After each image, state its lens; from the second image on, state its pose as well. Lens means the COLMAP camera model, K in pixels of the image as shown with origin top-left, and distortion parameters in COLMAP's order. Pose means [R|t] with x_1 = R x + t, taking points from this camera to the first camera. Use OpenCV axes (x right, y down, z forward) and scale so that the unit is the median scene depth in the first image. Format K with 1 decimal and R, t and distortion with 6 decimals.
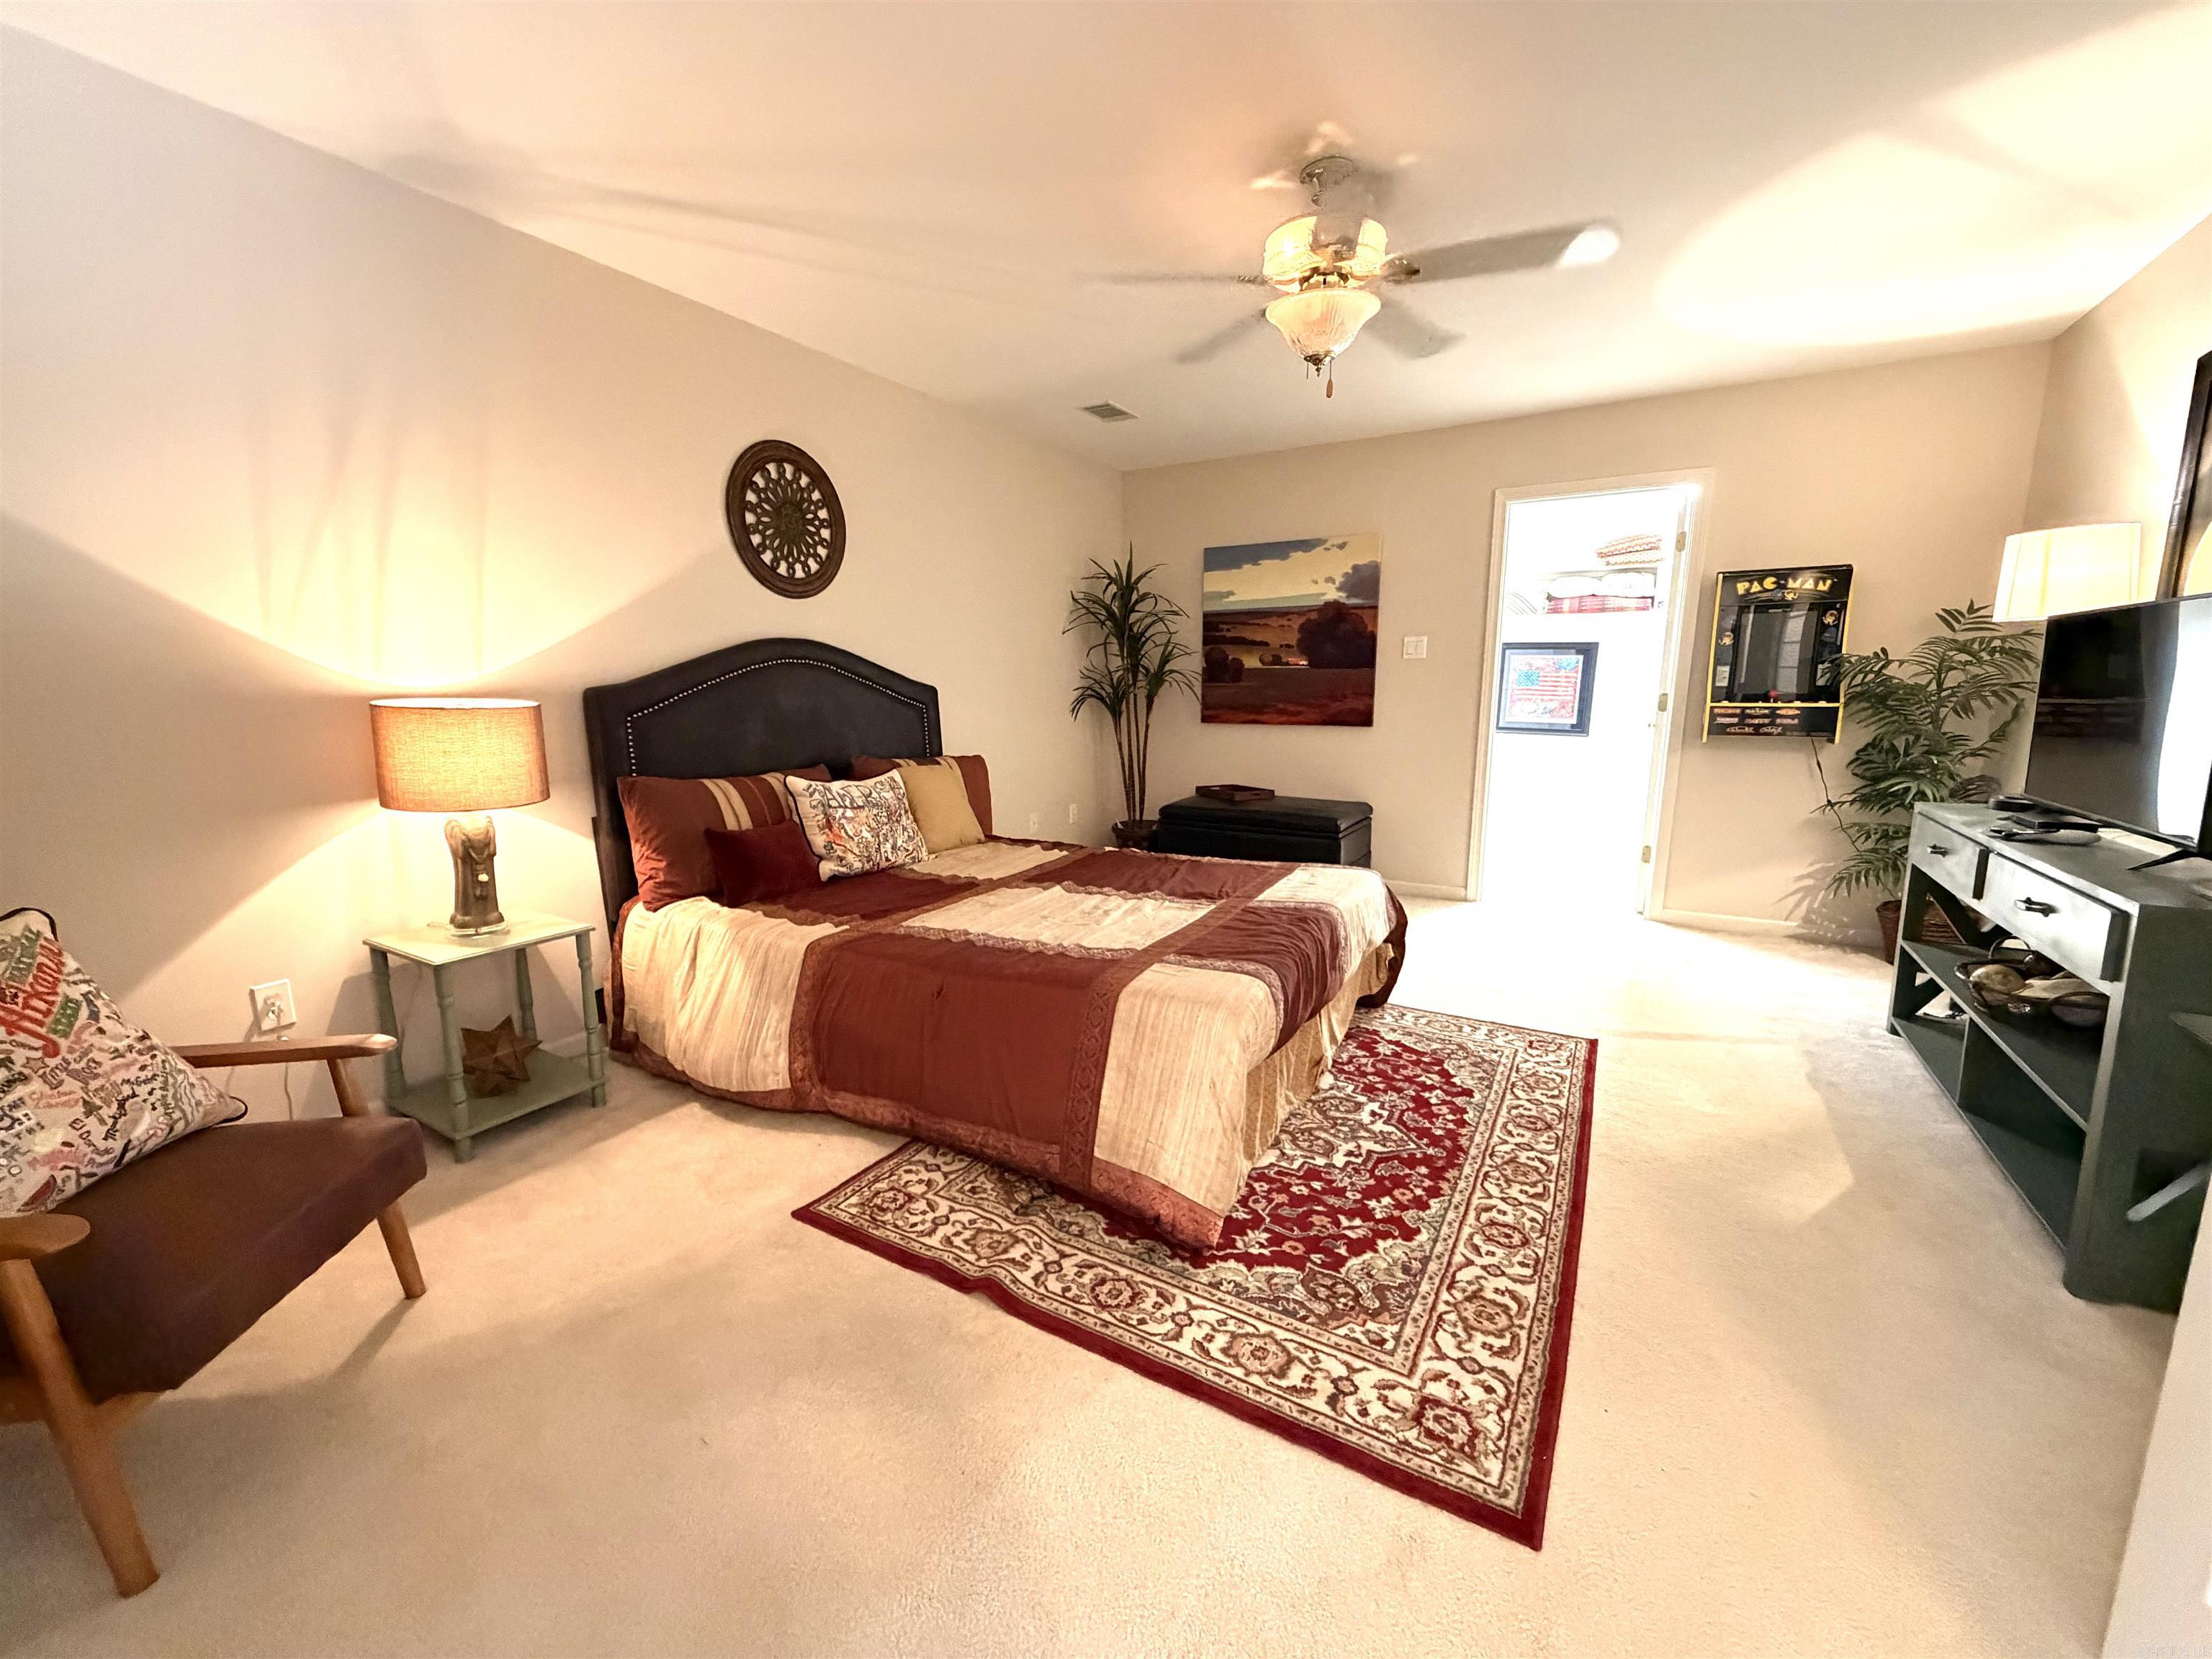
lens RADIAL K [[882.5, 0, 1100.8], [0, 882.5, 831.2], [0, 0, 1]] dist [-0.001324, 0.000444]
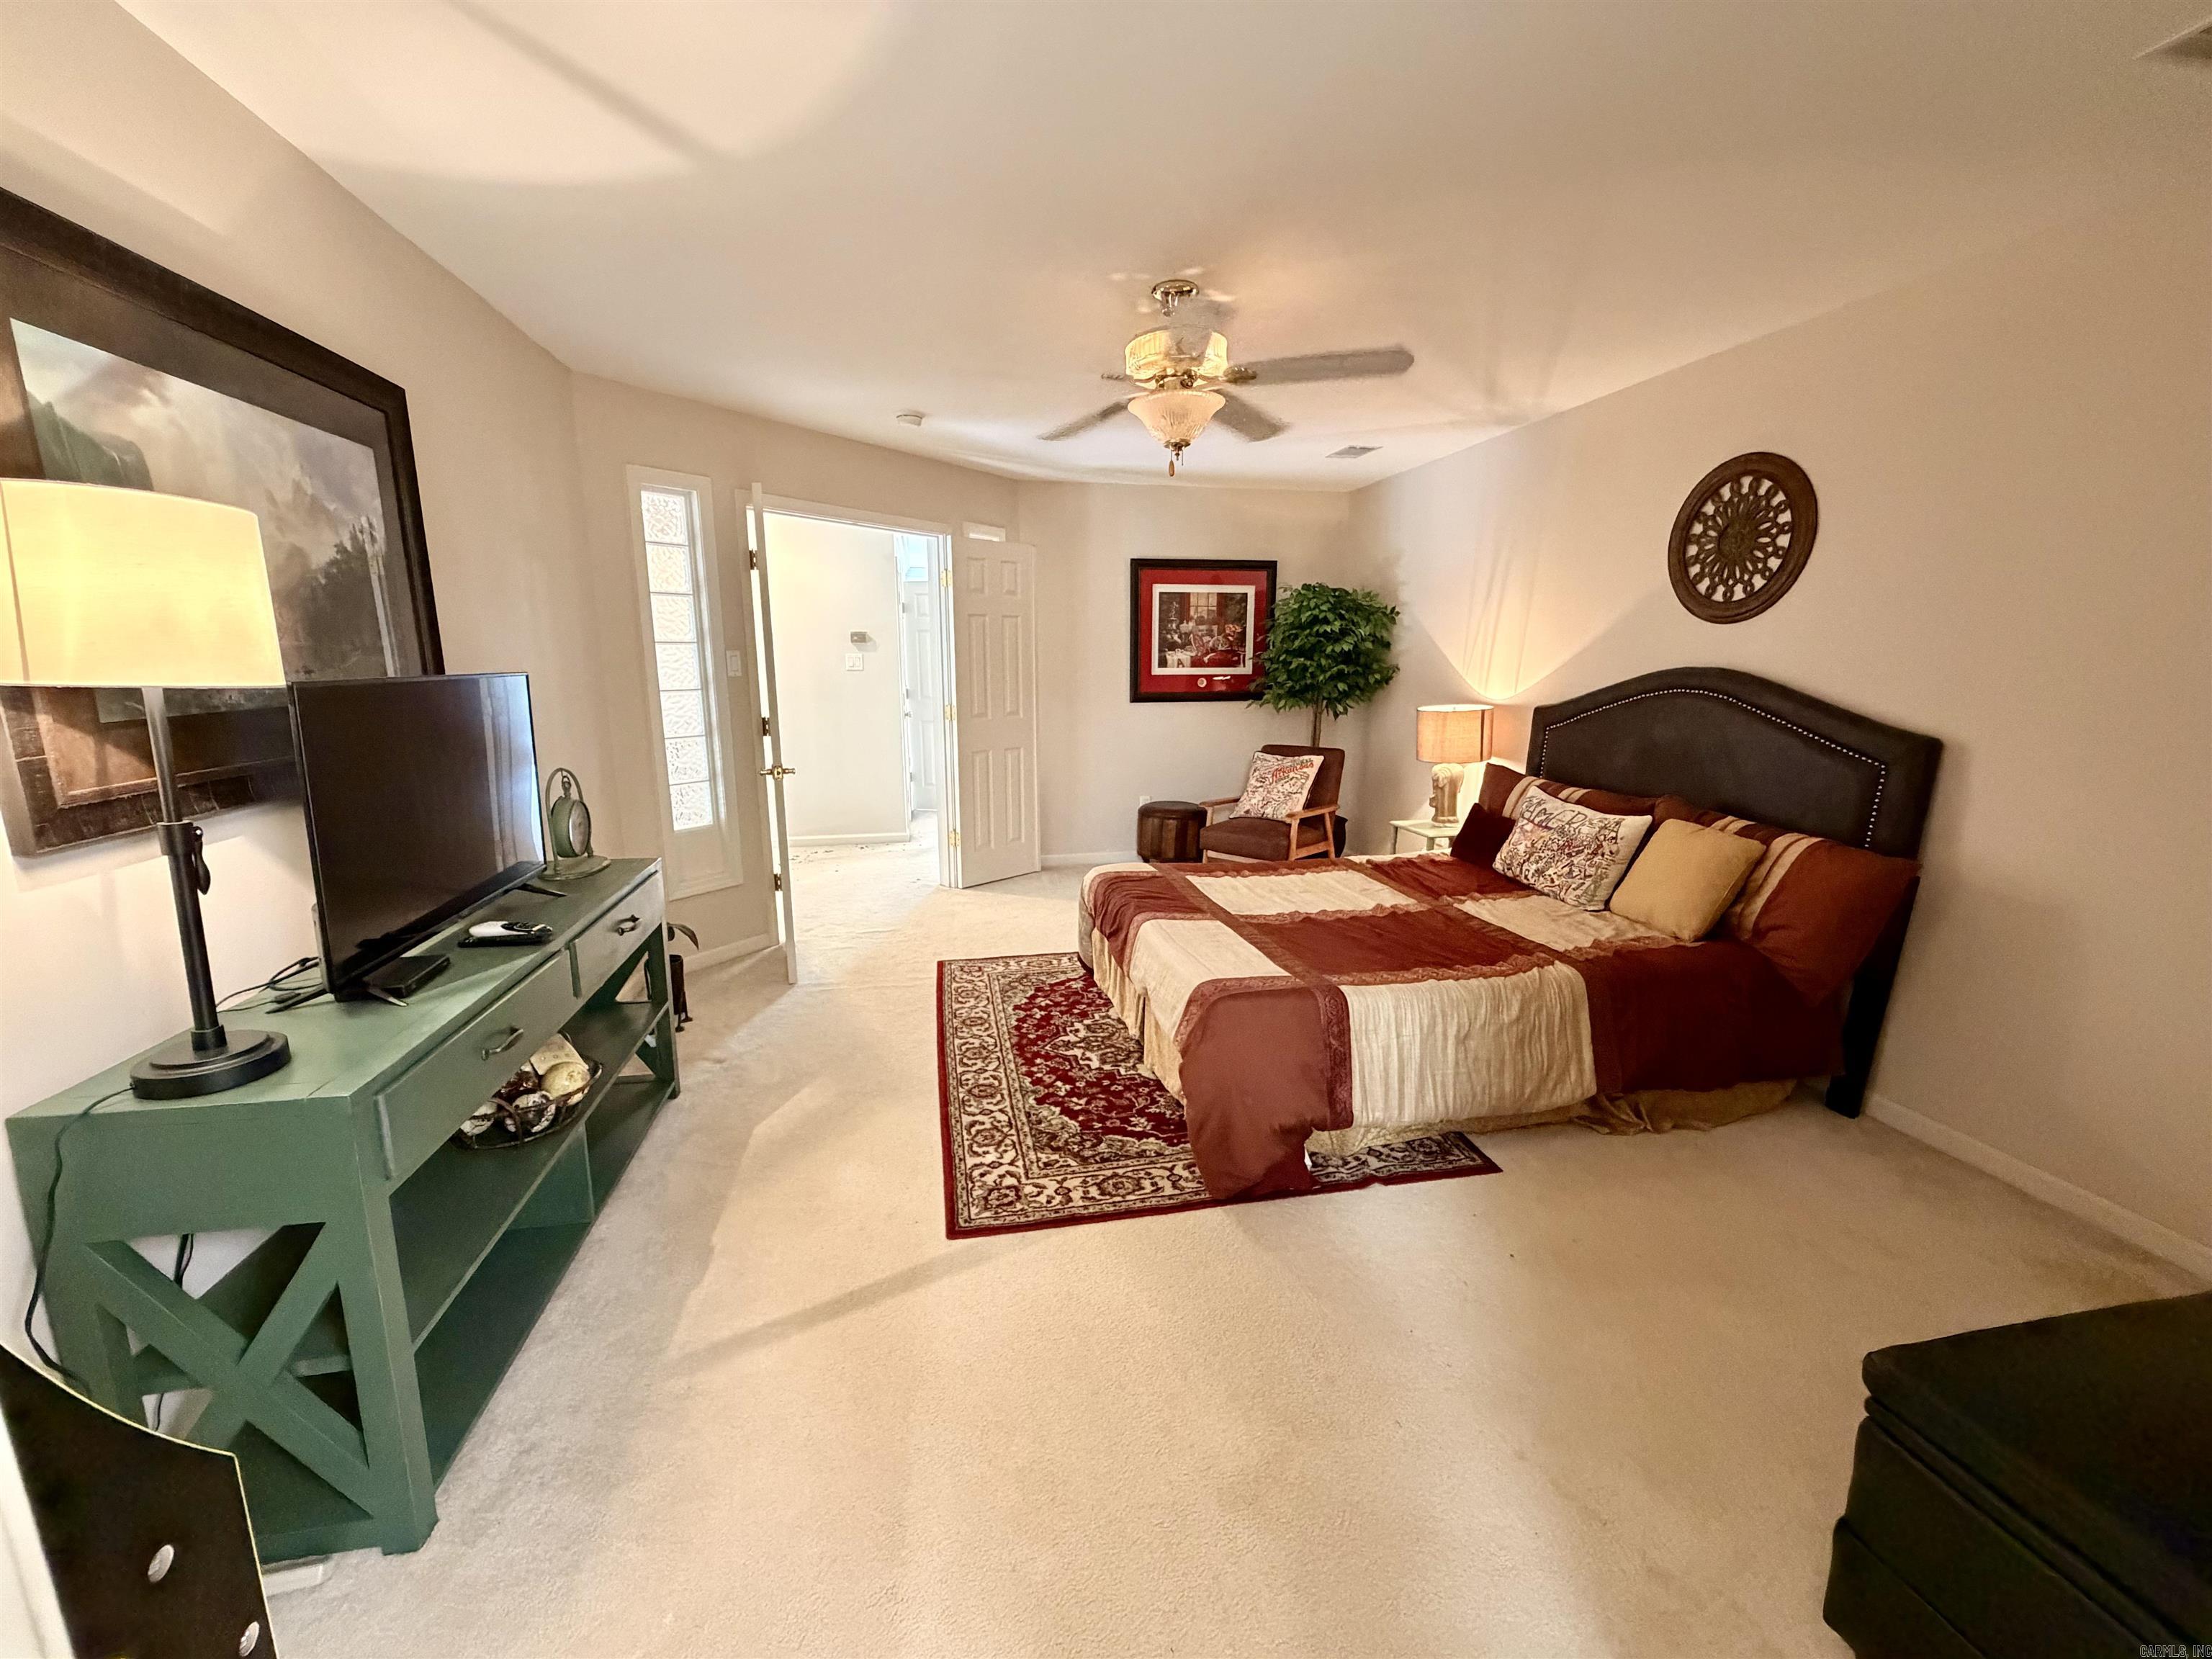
lens RADIAL K [[882.5, 0, 1100.8], [0, 882.5, 831.2], [0, 0, 1]] dist [-0.001324, 0.000444]
pose [[-0.743773, 0.135241, -0.654608, 0.988642], [-0.108990, 0.941675, 0.318384, -0.361225], [0.659487, 0.308151, -0.685653, 1.624518]]
